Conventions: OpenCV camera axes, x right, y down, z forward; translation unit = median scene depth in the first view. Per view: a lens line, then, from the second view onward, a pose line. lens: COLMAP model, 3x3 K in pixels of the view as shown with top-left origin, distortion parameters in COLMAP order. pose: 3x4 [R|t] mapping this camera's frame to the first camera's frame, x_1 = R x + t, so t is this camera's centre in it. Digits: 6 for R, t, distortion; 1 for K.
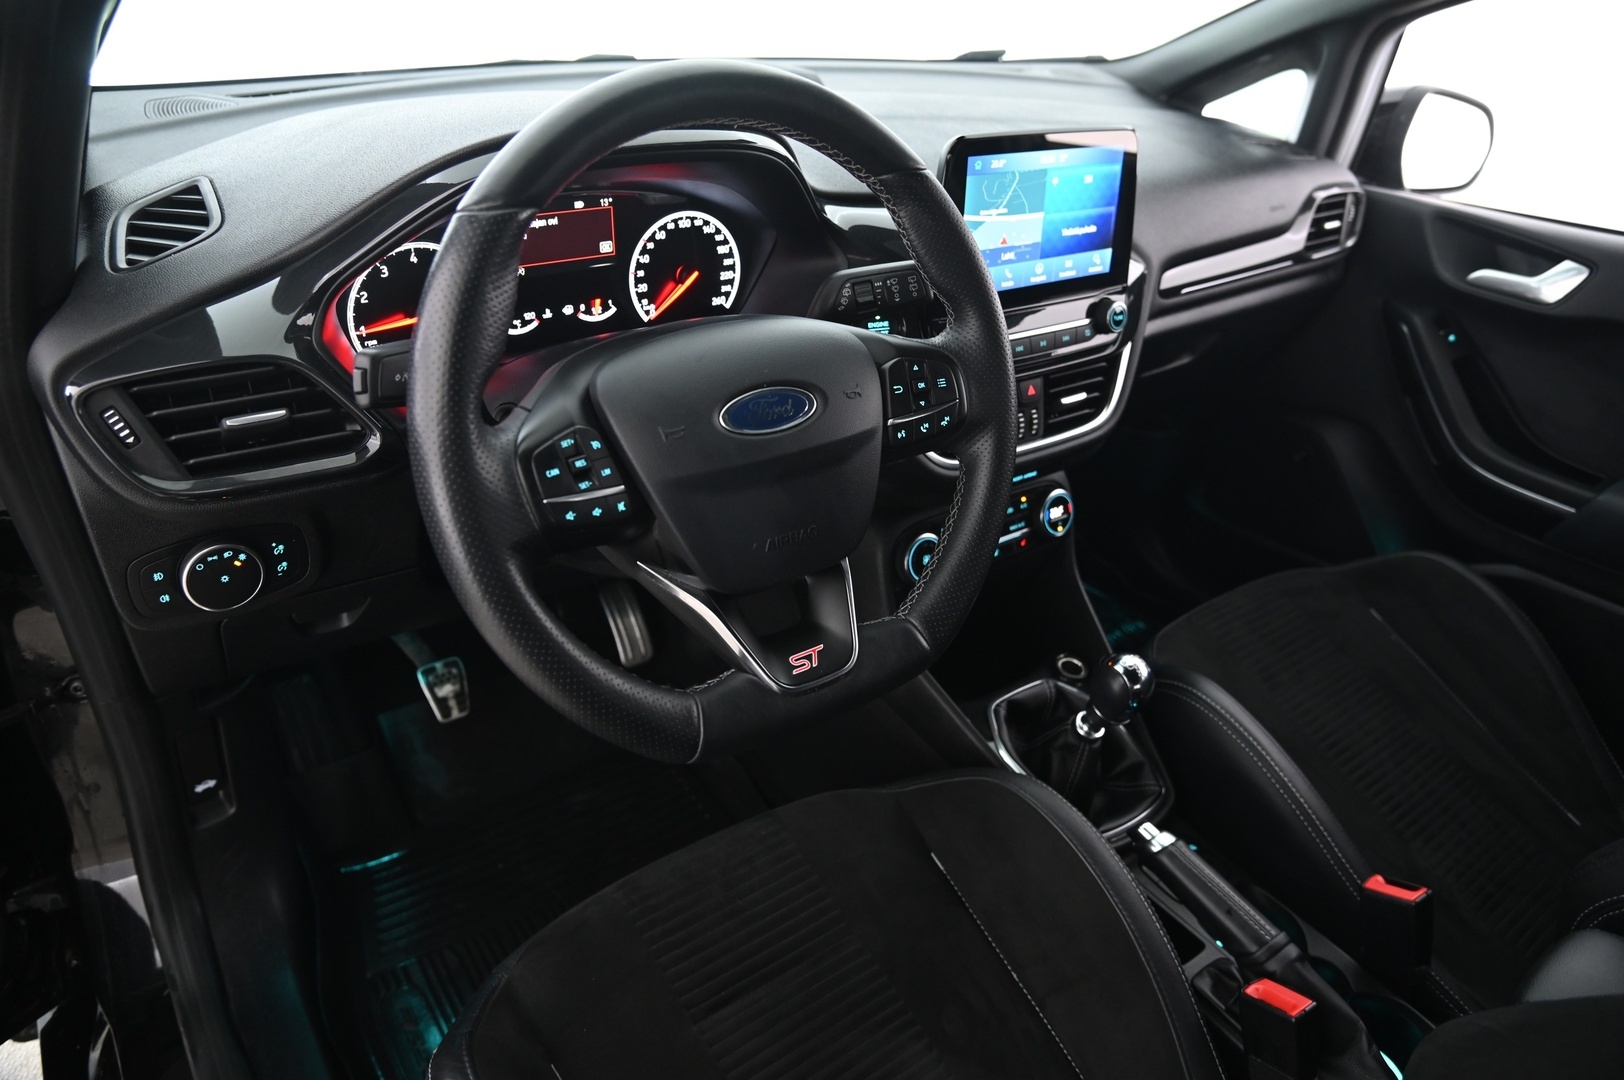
lens RADIAL K [[1106.5, 0, 812.0], [0, 1106.5, 540.0], [0, 0, 1]] dist [-0.105578, 0.000183]
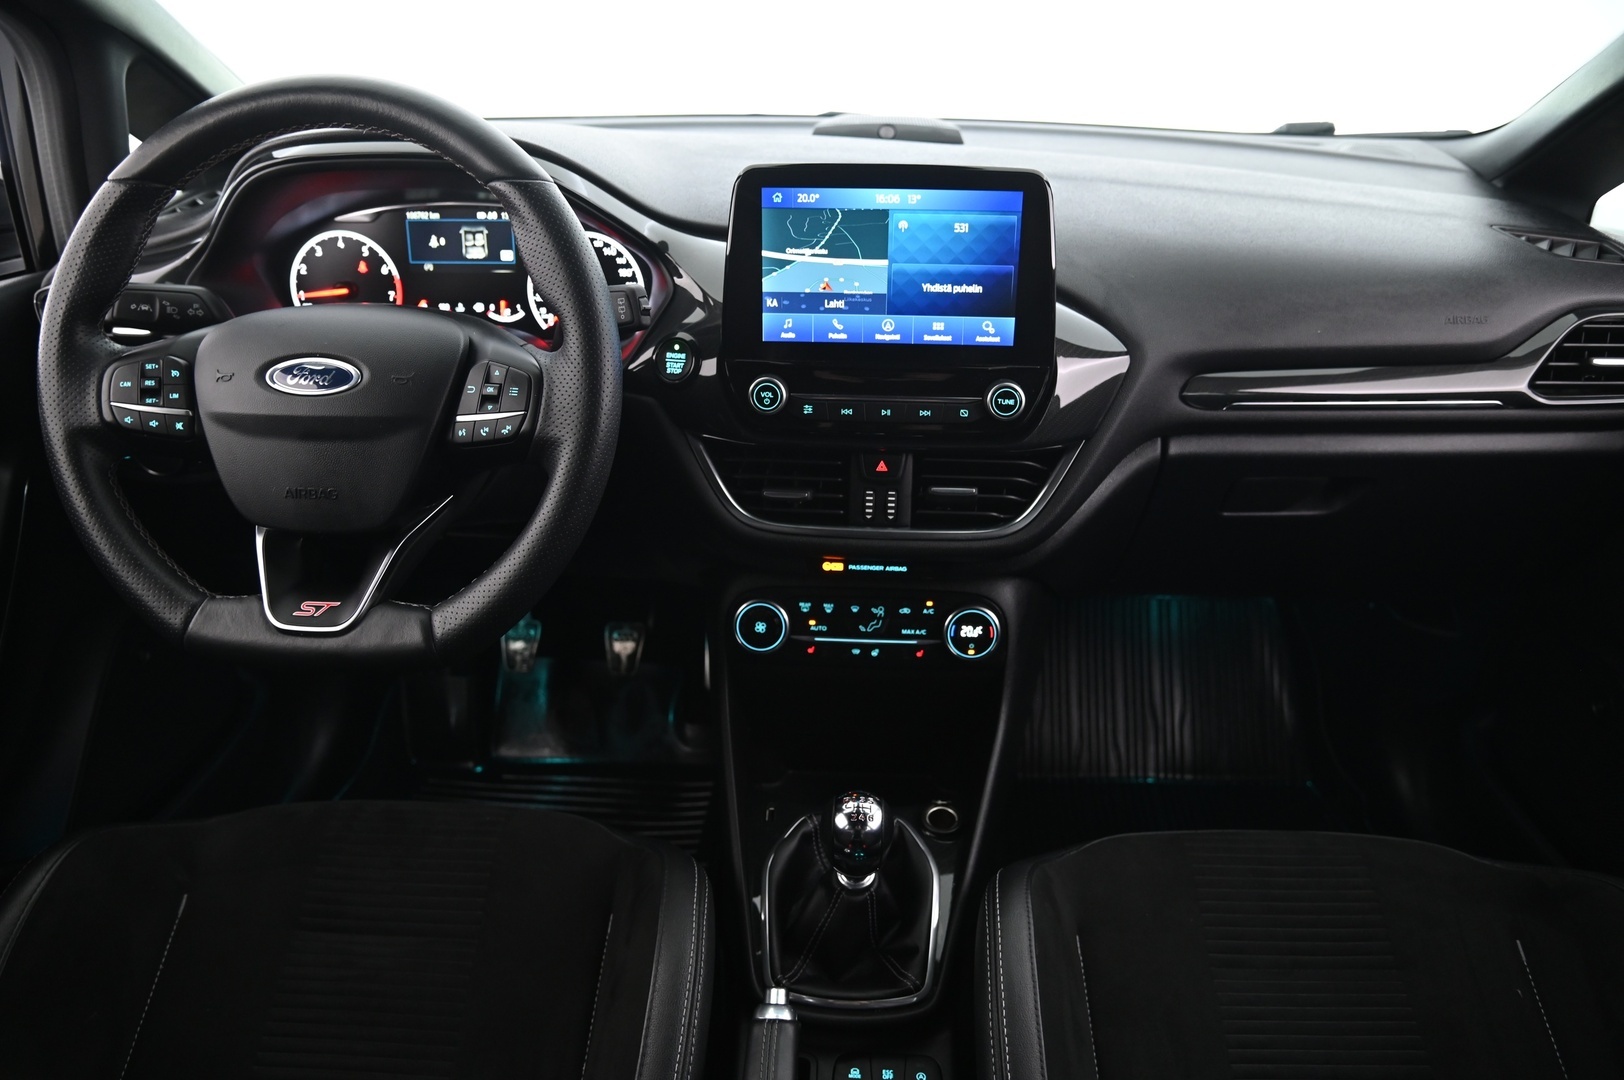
lens RADIAL K [[1132.9, 0, 812.0], [0, 1132.9, 540.0], [0, 0, 1]] dist [-0.098153, 0.002594]
pose [[0.774174, 0.224402, -0.591861, 0.746863], [-0.279873, 0.960035, -0.002089, -0.068018], [0.567738, 0.167263, 0.806038, 0.281999]]
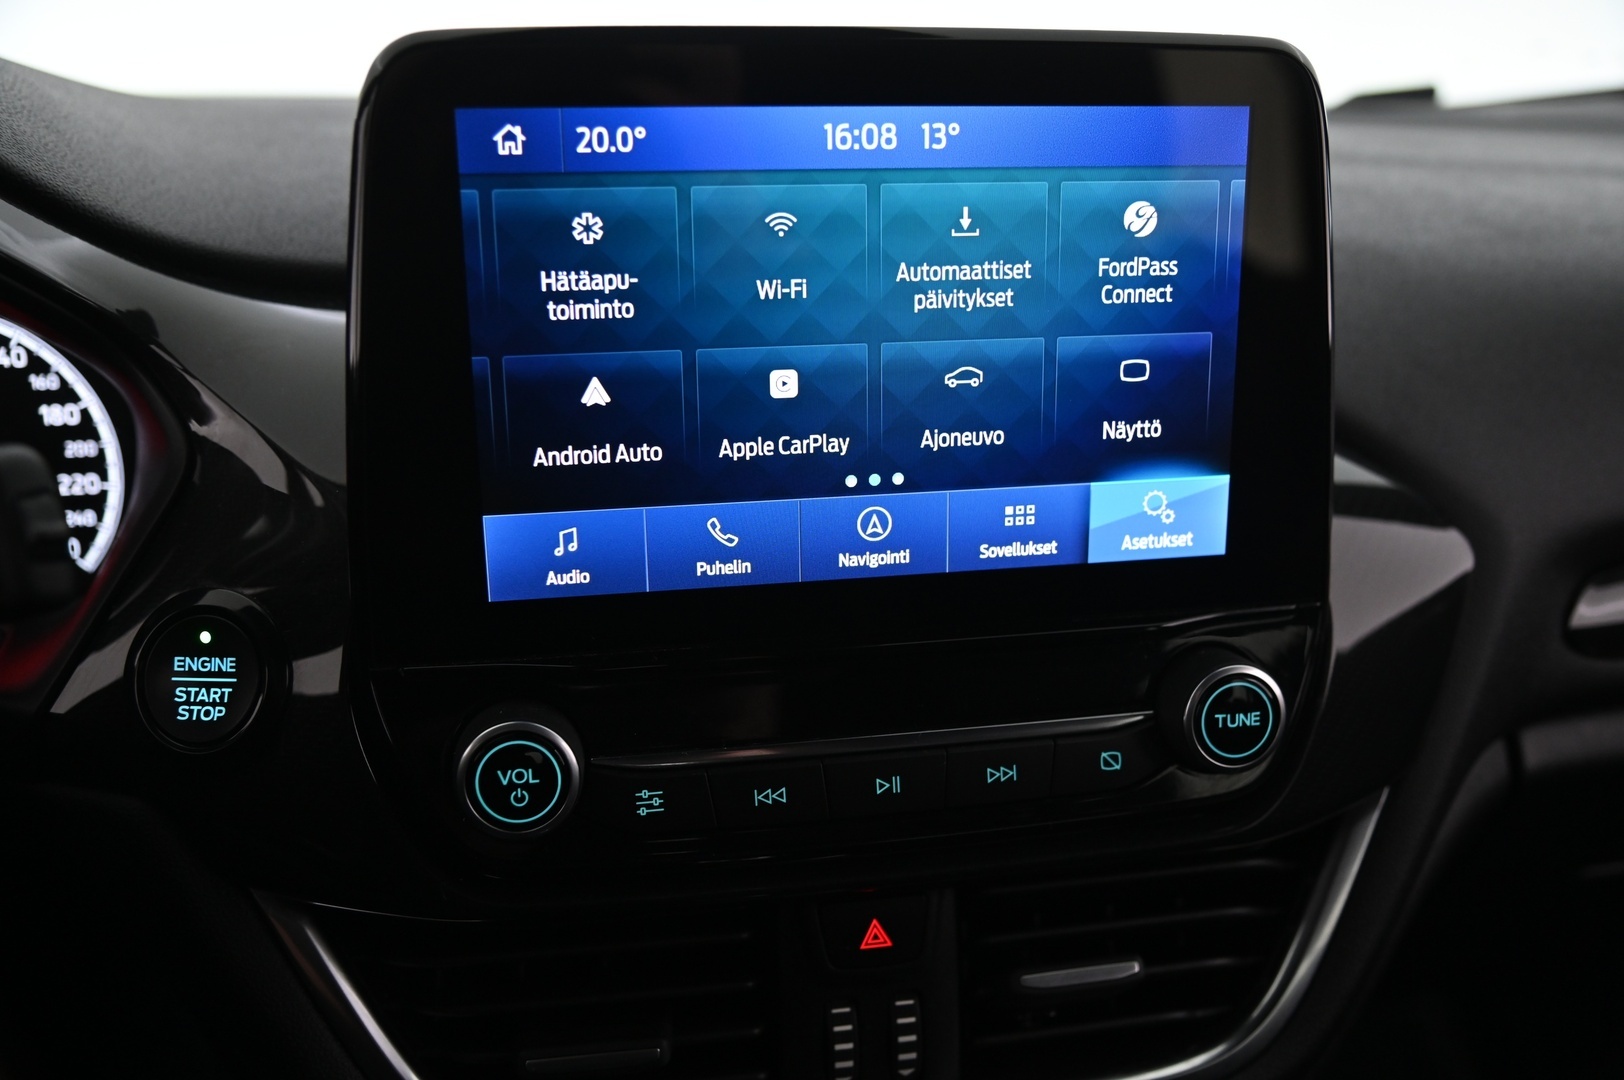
lens RADIAL K [[1424.6, 0, 812.0], [0, 1424.6, 540.0], [0, 0, 1]] dist [-0.017319, 0.015246]
pose [[0.902765, 0.076741, -0.423232, 0.360248], [-0.168083, 0.968659, -0.182887, -0.177759], [0.395933, 0.236242, 0.887371, 0.681800]]
